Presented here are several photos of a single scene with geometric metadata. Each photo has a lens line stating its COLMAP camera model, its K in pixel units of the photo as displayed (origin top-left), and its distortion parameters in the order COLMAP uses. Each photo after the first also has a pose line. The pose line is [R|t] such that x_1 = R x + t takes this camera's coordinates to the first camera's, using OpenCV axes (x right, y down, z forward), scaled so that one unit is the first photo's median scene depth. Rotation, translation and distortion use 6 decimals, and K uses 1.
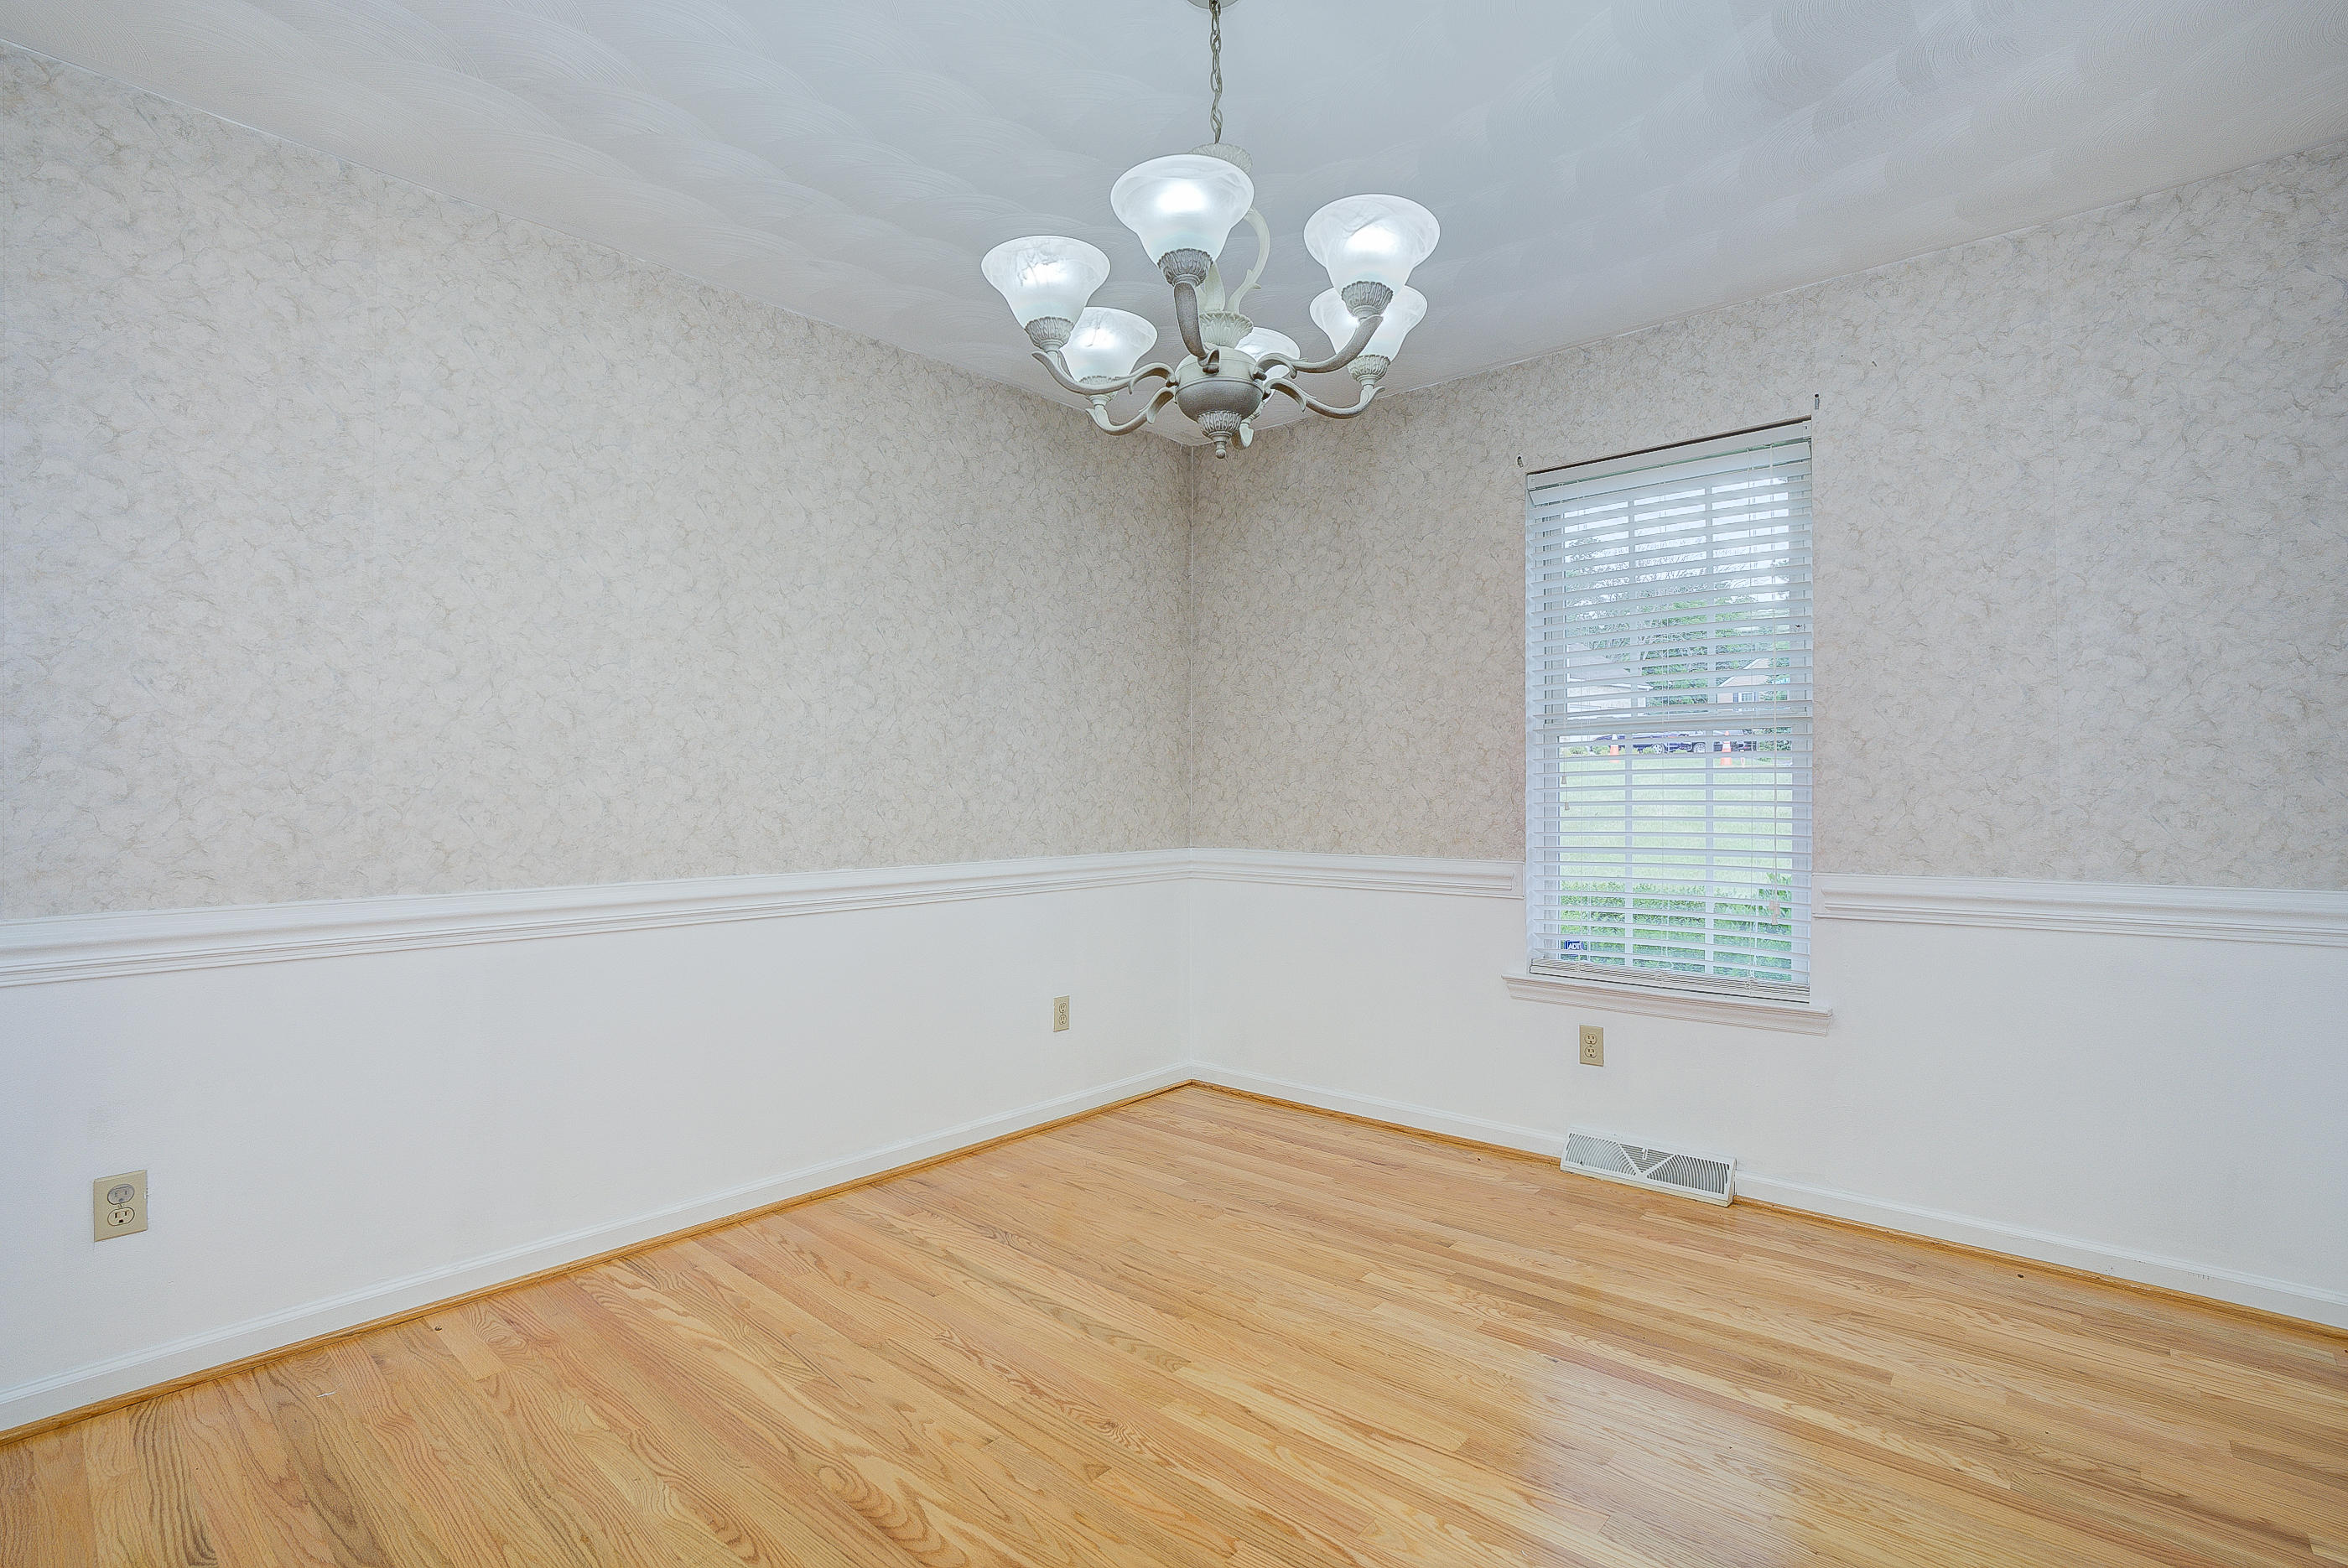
lens RADIAL K [[1097.4, 0, 1214.0], [0, 1097.4, 792.7], [0, 0, 1]] dist [-0.077441, 0.030009]
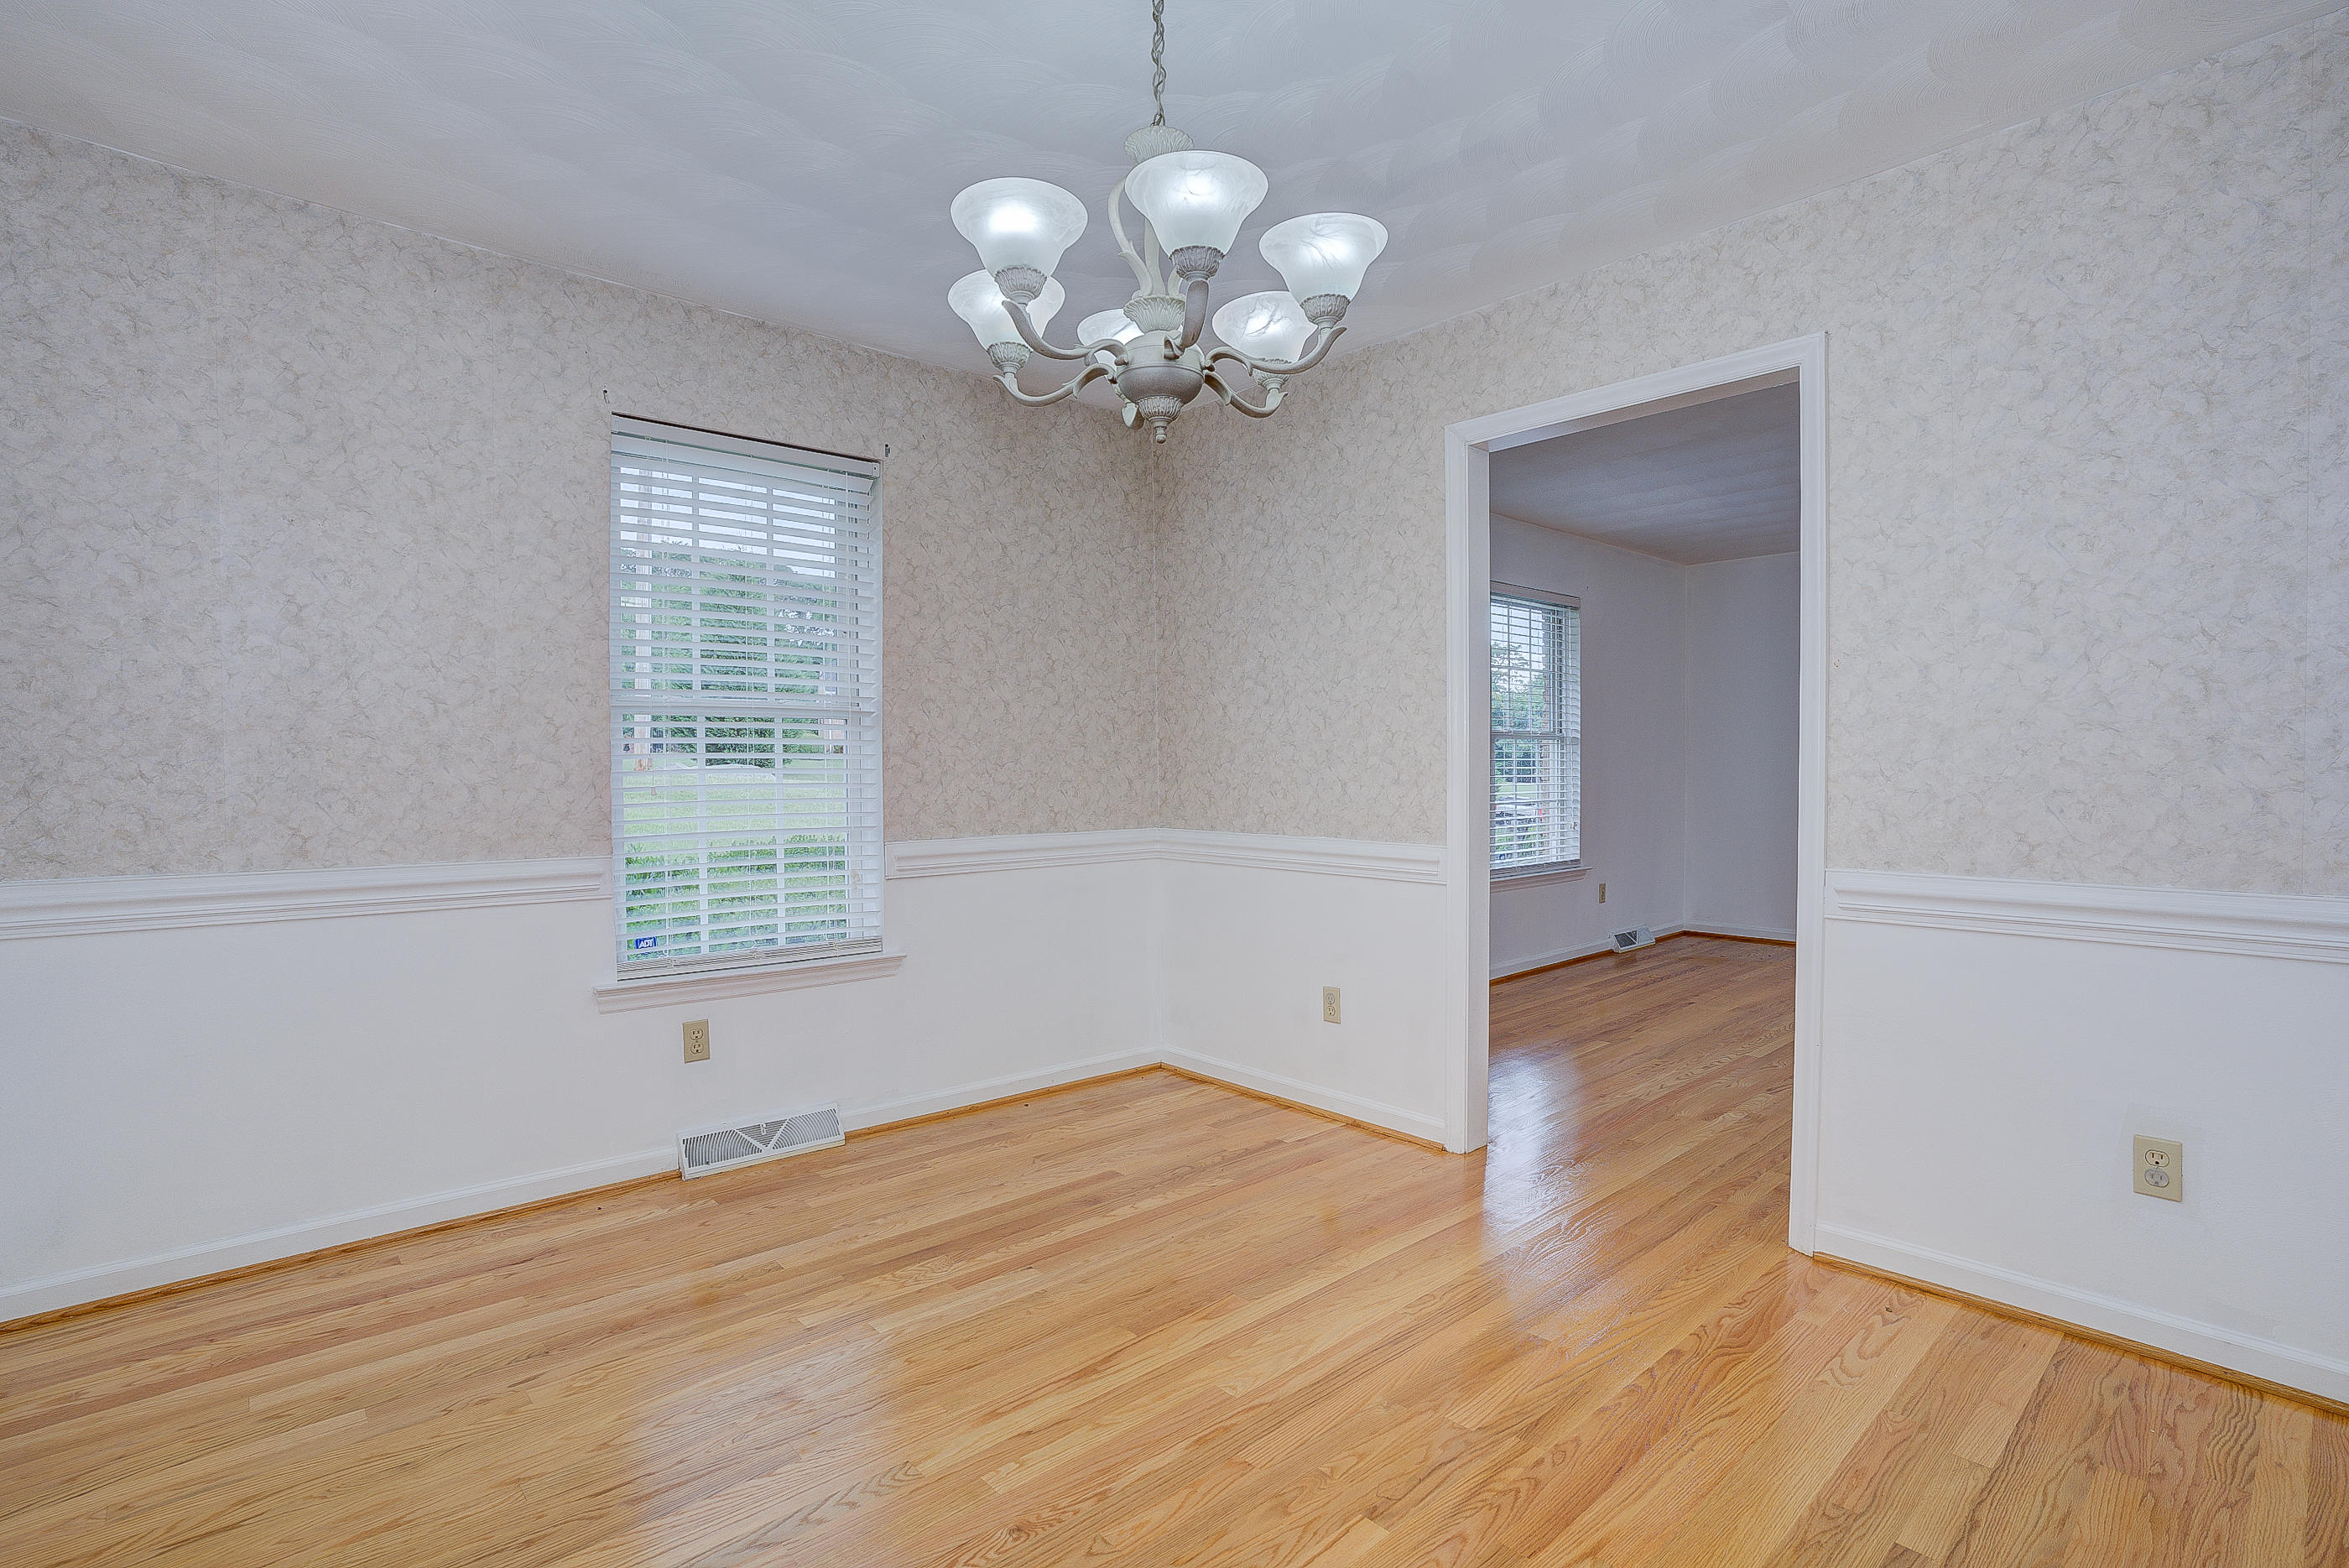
lens RADIAL K [[1088.9, 0, 1174.5], [0, 1088.9, 784.0], [0, 0, 1]] dist [-0.074142, 0.024173]
pose [[0.130332, -0.007582, 0.991441, -0.562120], [0.004075, 0.999966, 0.007112, 0.002092], [-0.991462, 0.003113, 0.130358, 0.486449]]
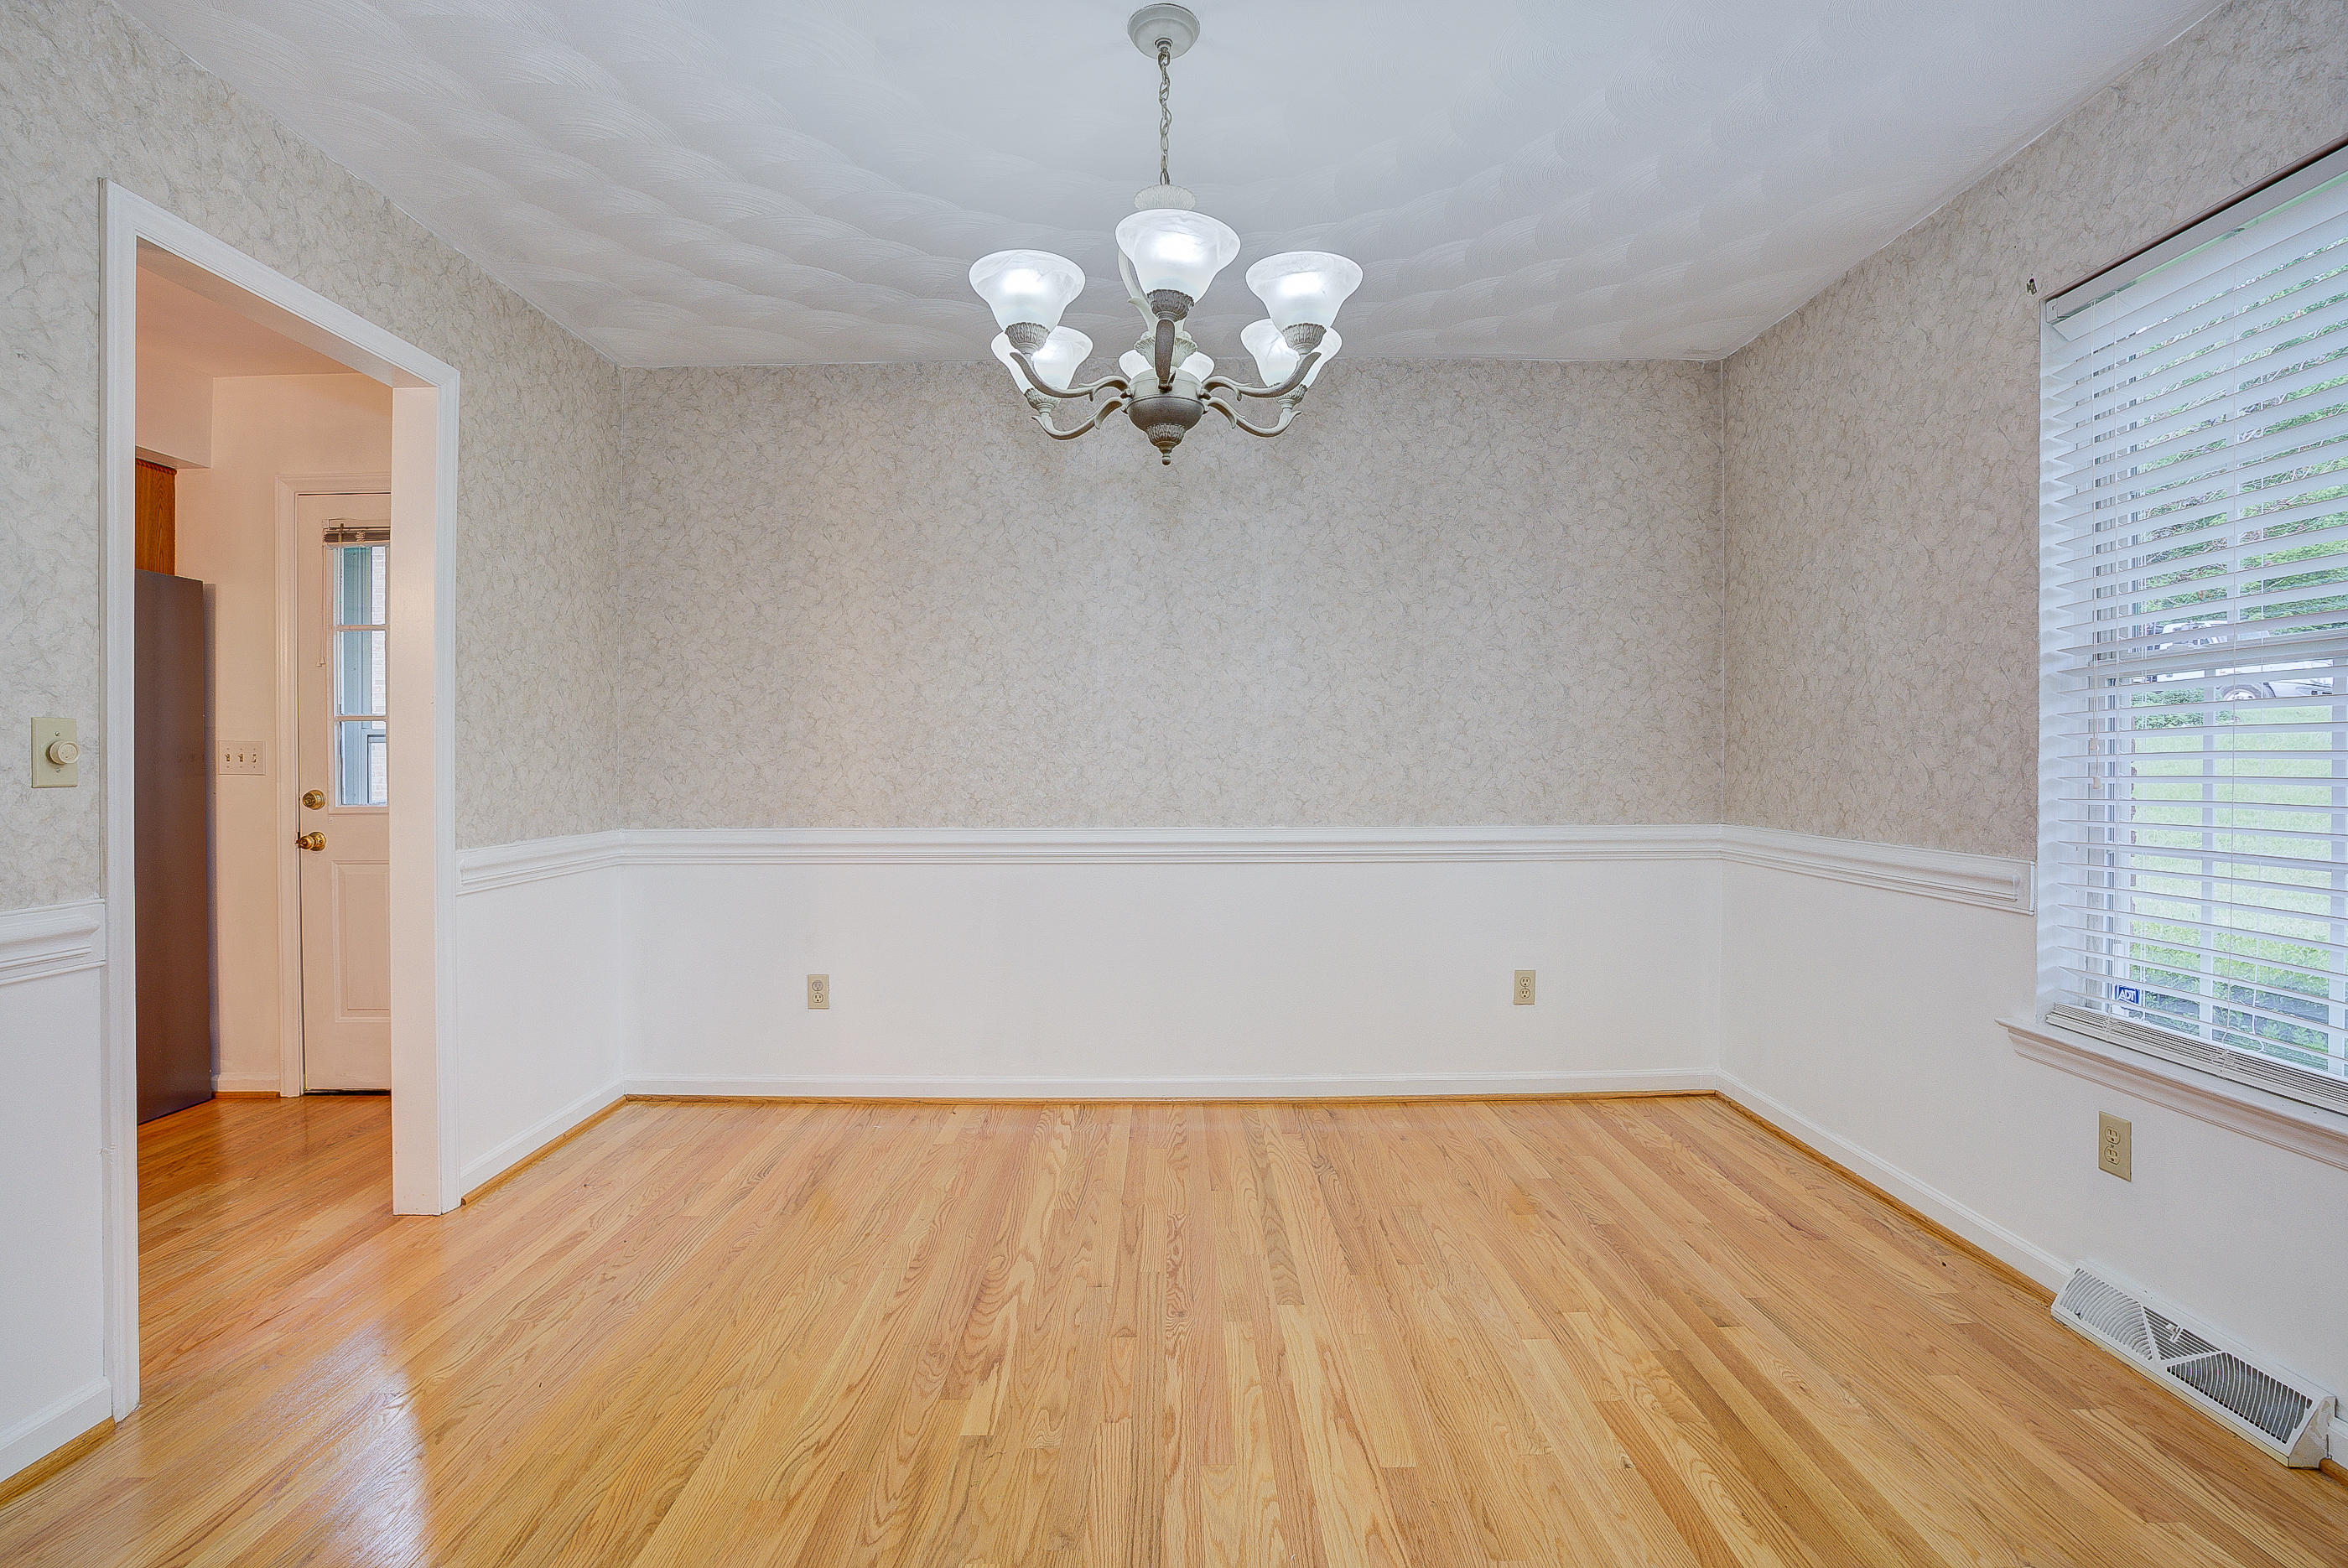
lens RADIAL K [[1122.7, 0, 1174.2], [0, 1122.7, 766.3], [0, 0, 1]] dist [-0.078634, 0.032509]
pose [[0.647887, 0.006125, -0.761712, 0.503504], [0.000303, 0.999966, 0.008298, -0.003897], [0.761737, -0.005607, 0.647862, 0.147307]]
